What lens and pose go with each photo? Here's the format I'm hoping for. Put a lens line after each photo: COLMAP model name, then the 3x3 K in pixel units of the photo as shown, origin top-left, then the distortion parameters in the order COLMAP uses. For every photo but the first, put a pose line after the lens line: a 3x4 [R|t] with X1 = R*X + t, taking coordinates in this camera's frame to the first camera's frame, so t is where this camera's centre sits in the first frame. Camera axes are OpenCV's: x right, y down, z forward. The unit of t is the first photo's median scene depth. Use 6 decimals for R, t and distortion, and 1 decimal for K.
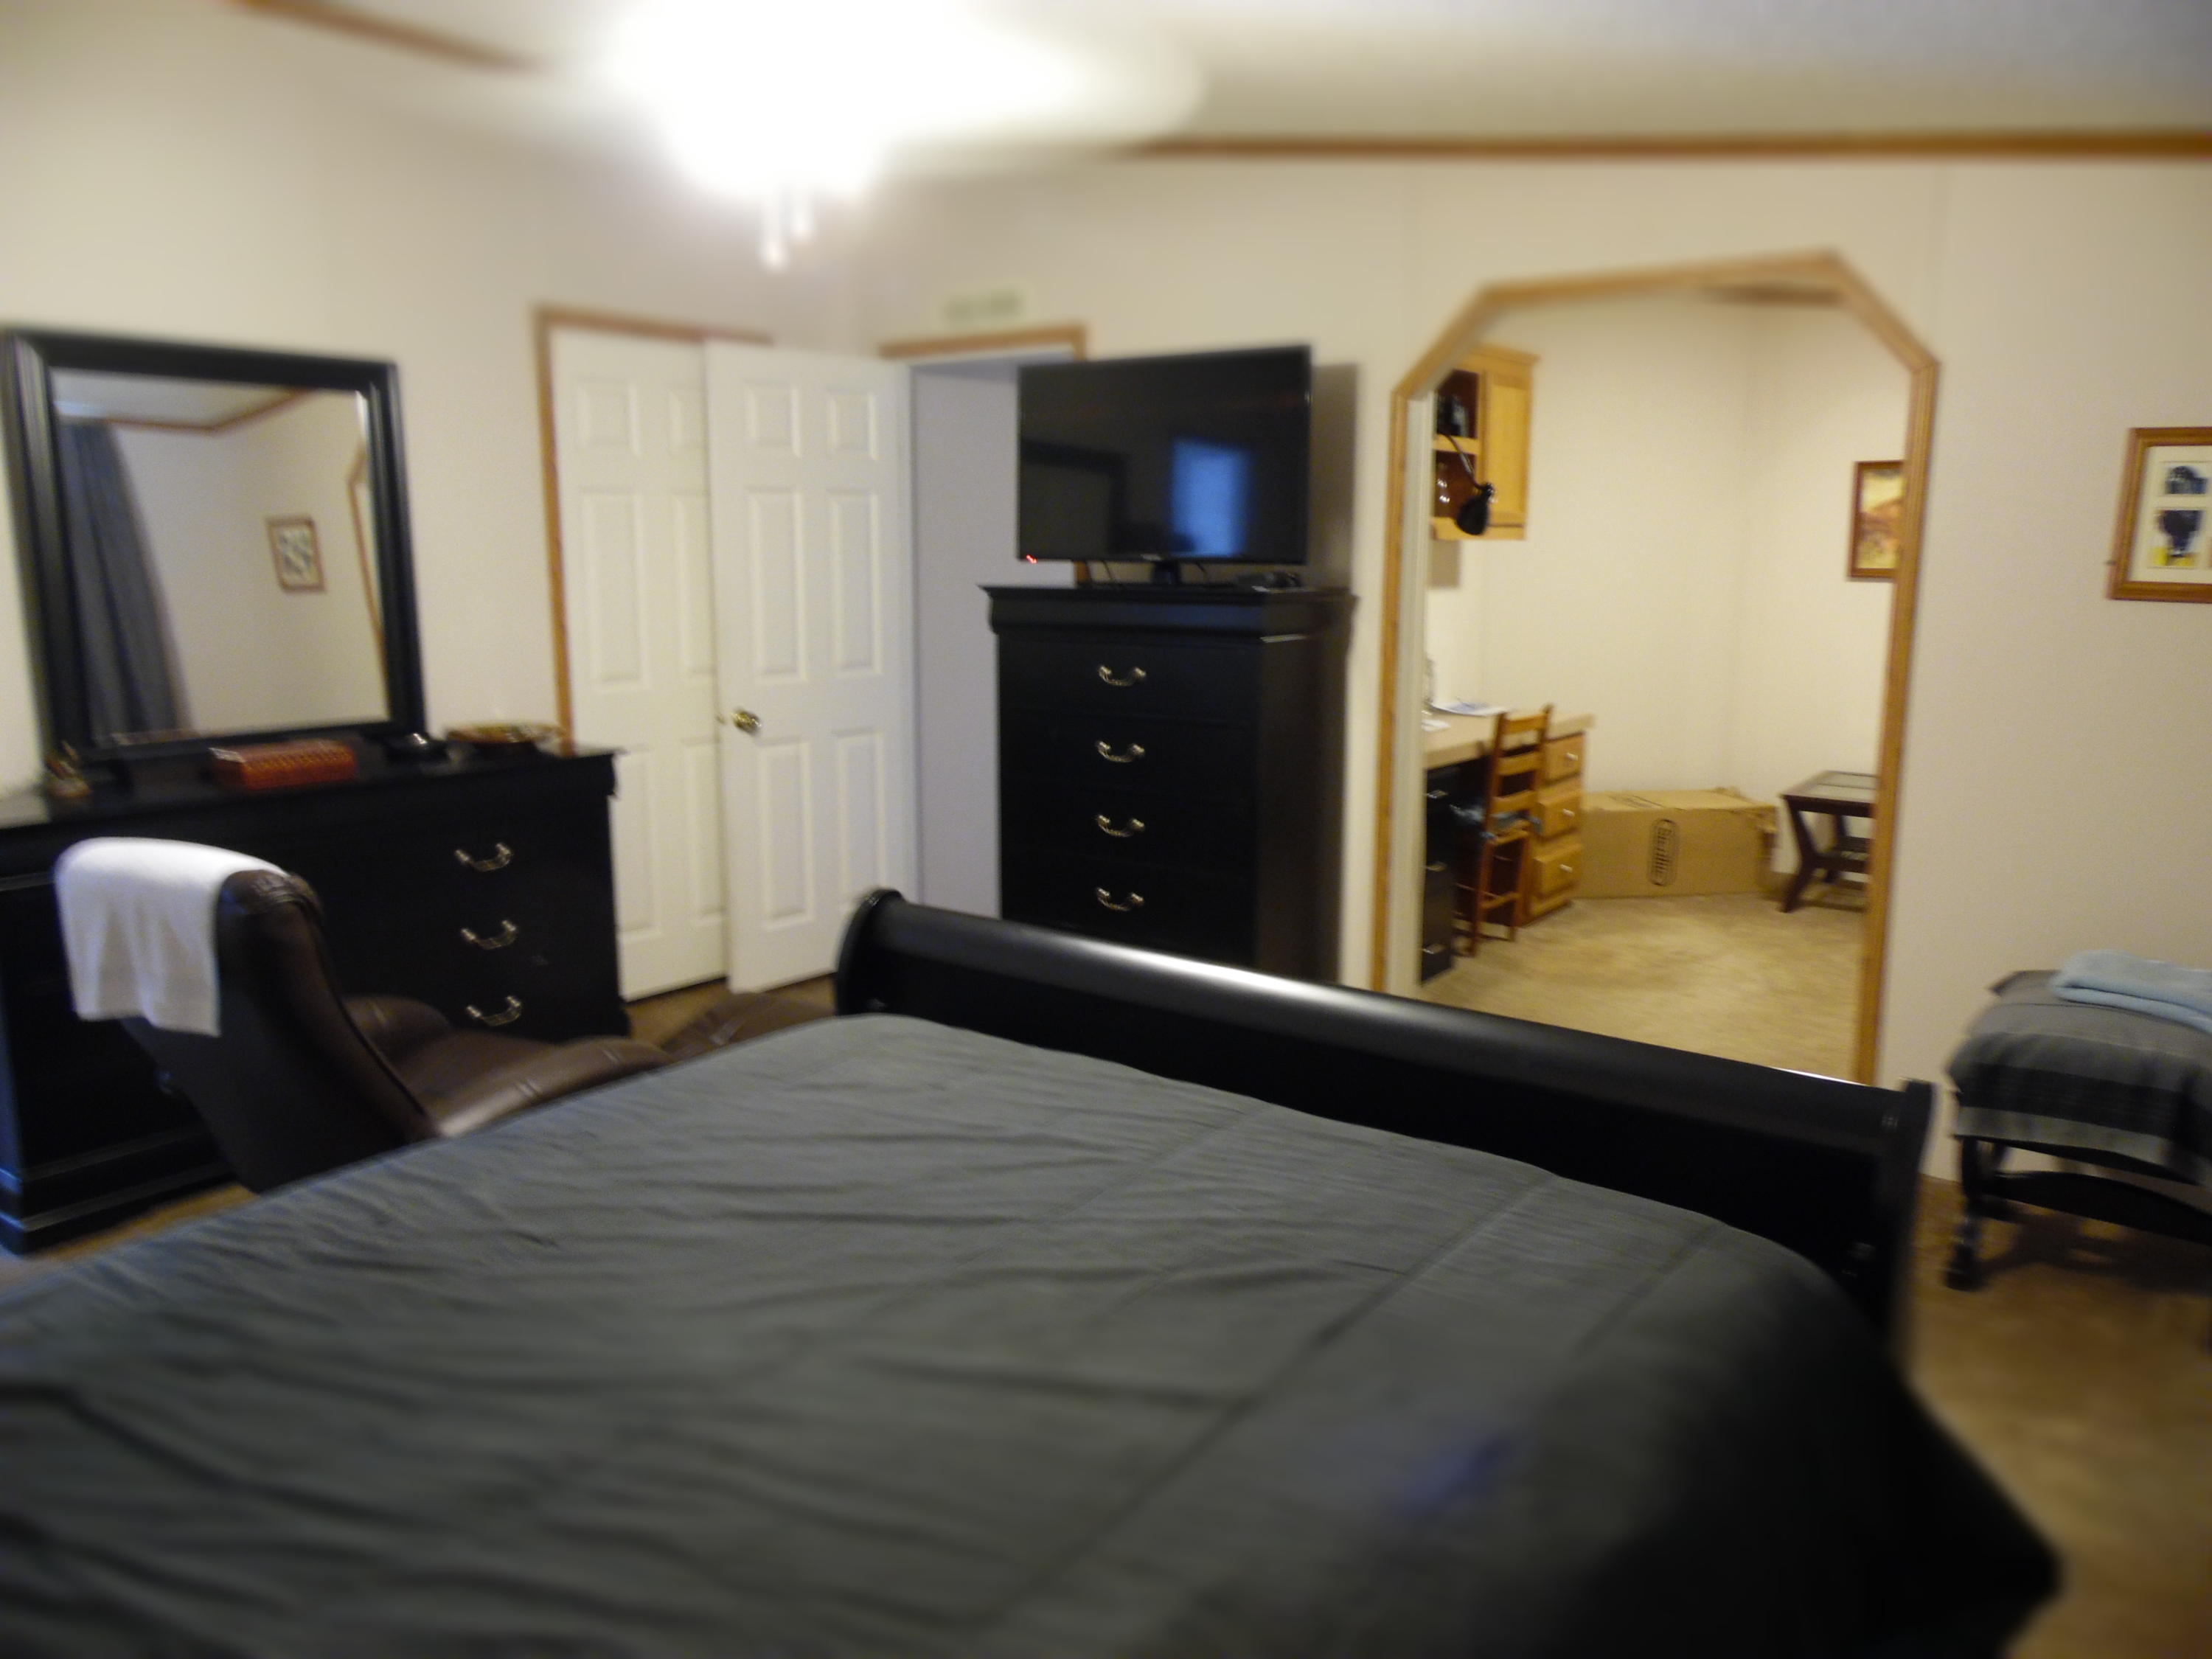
lens RADIAL K [[1678.5, 0, 1106.0], [0, 1678.5, 829.5], [0, 0, 1]] dist [-0.074600, 0.118952]
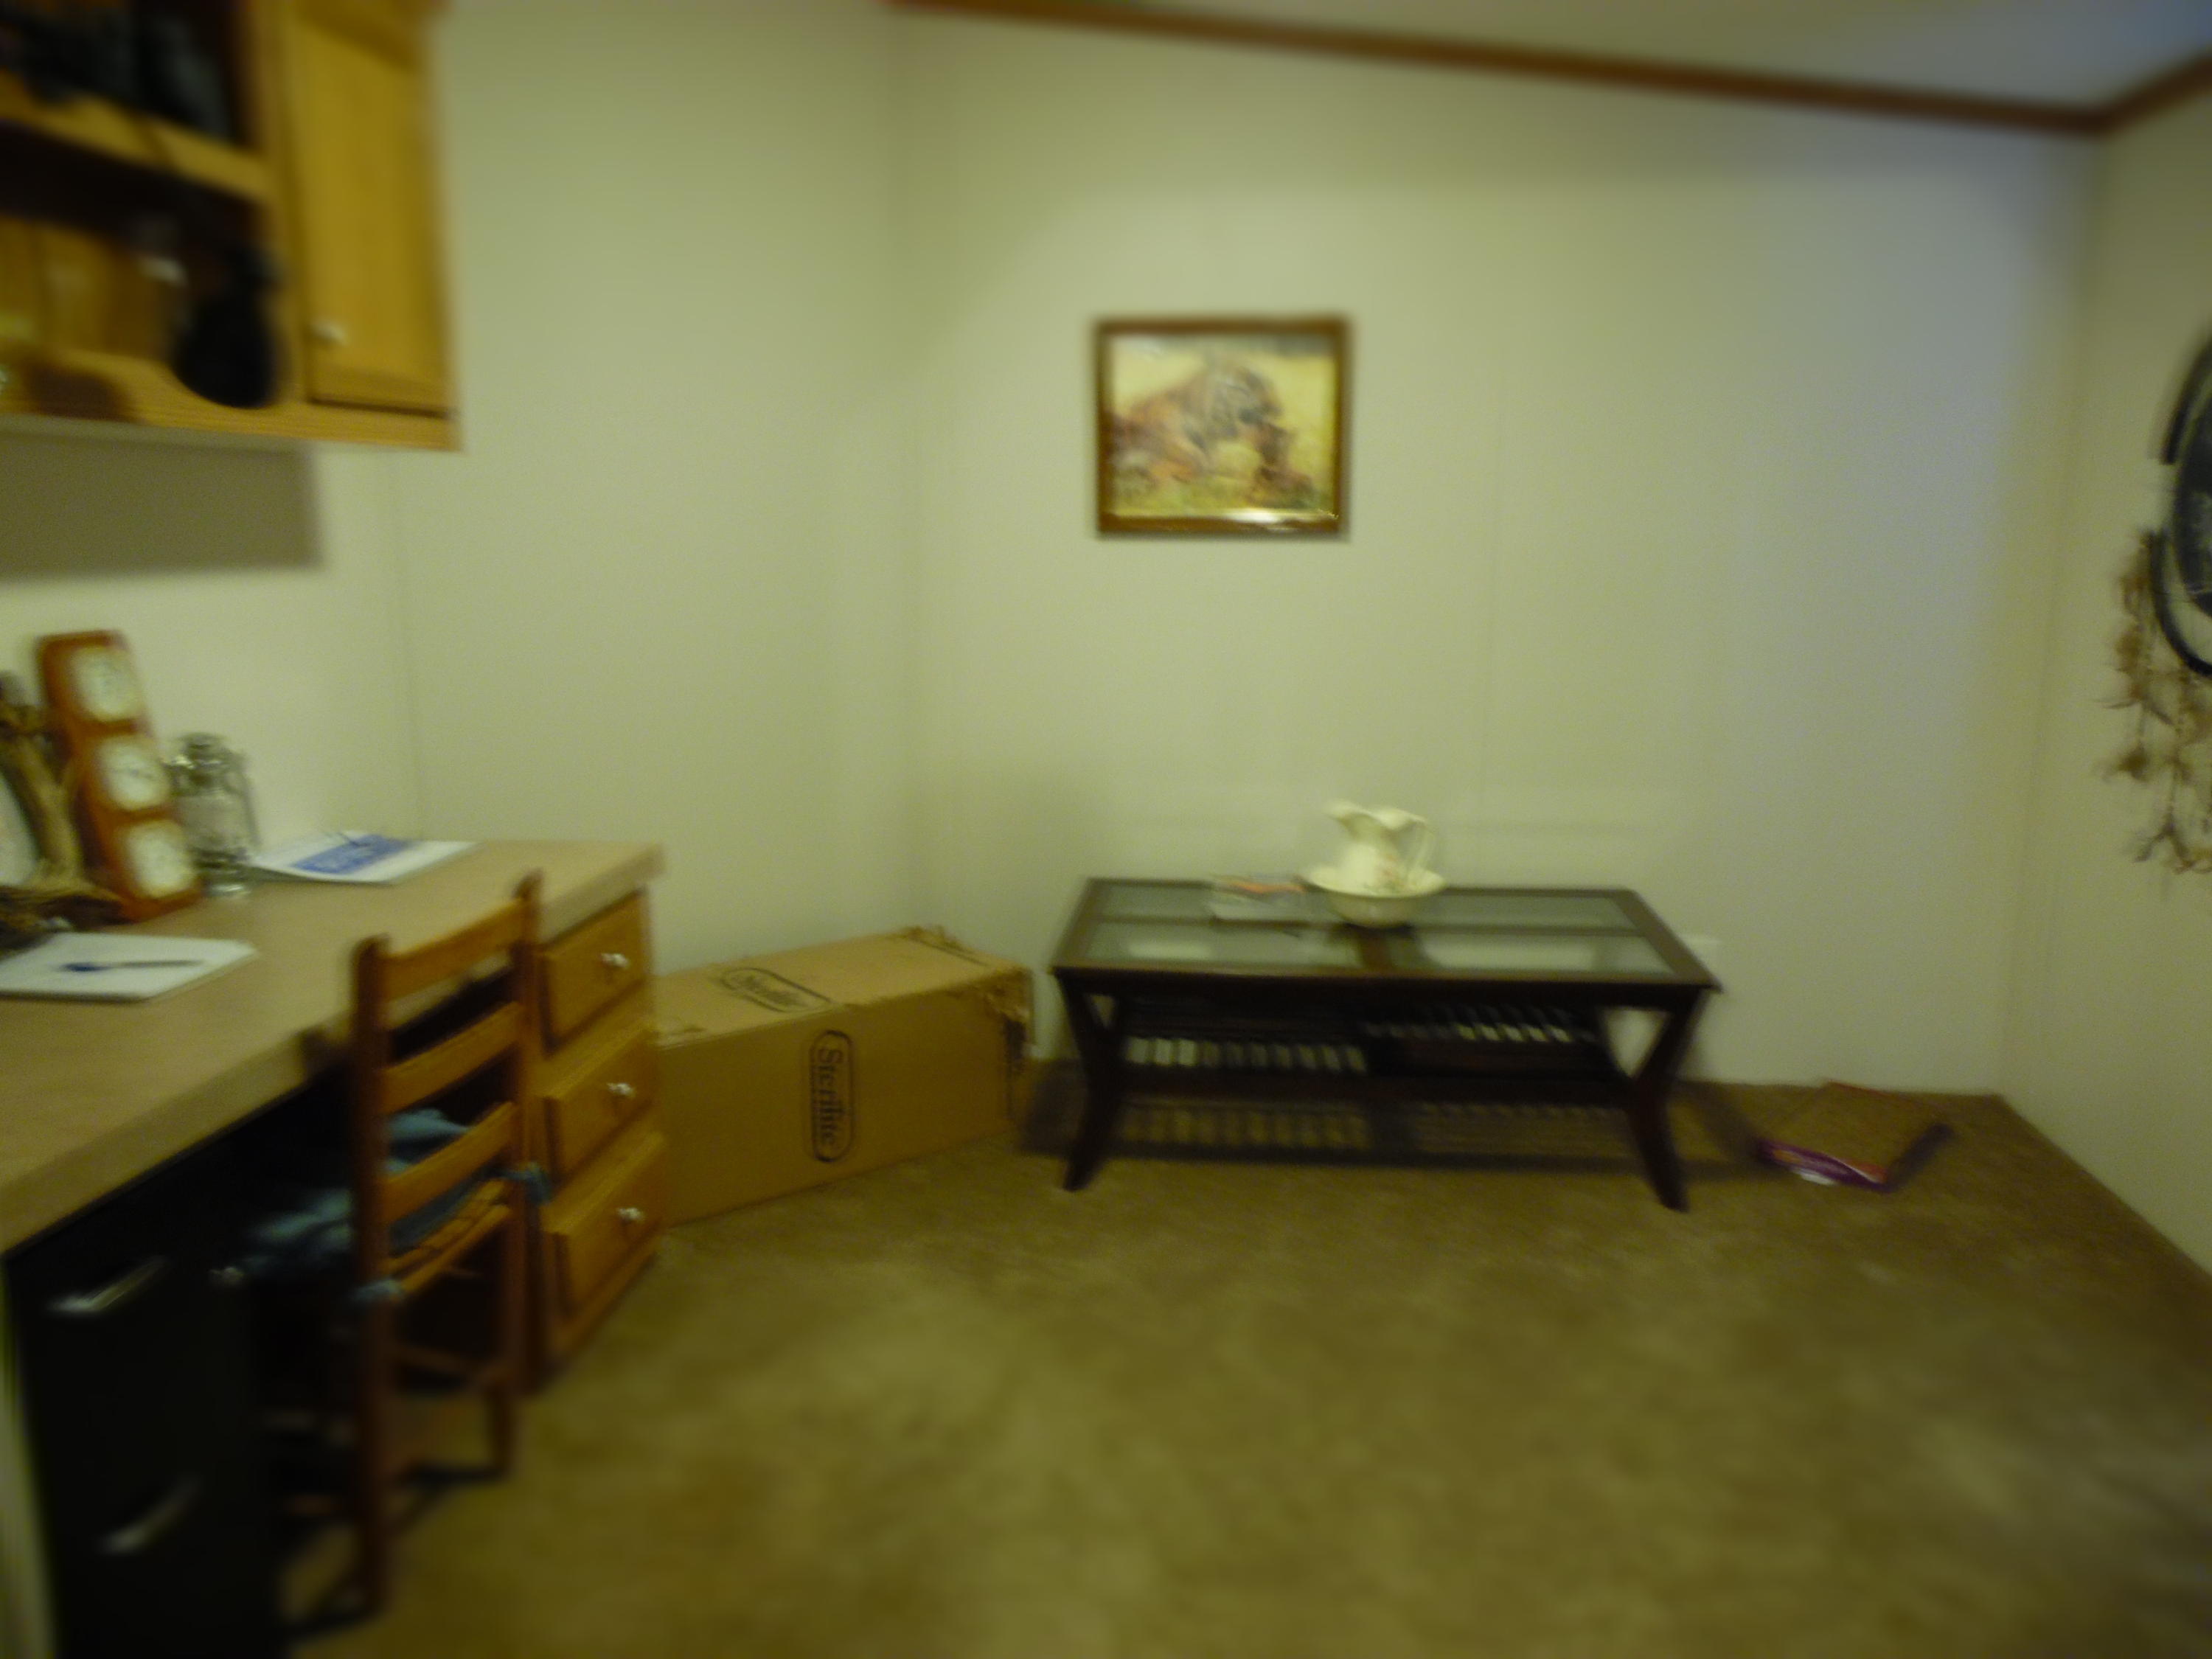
lens RADIAL K [[1670.2, 0, 1106.0], [0, 1670.2, 829.5], [0, 0, 1]] dist [-0.039590, 0.085823]
pose [[0.862955, -0.095615, 0.496151, 0.176062], [0.090499, 0.995302, 0.034404, -0.078253], [-0.497110, 0.015212, 0.867554, 0.559075]]
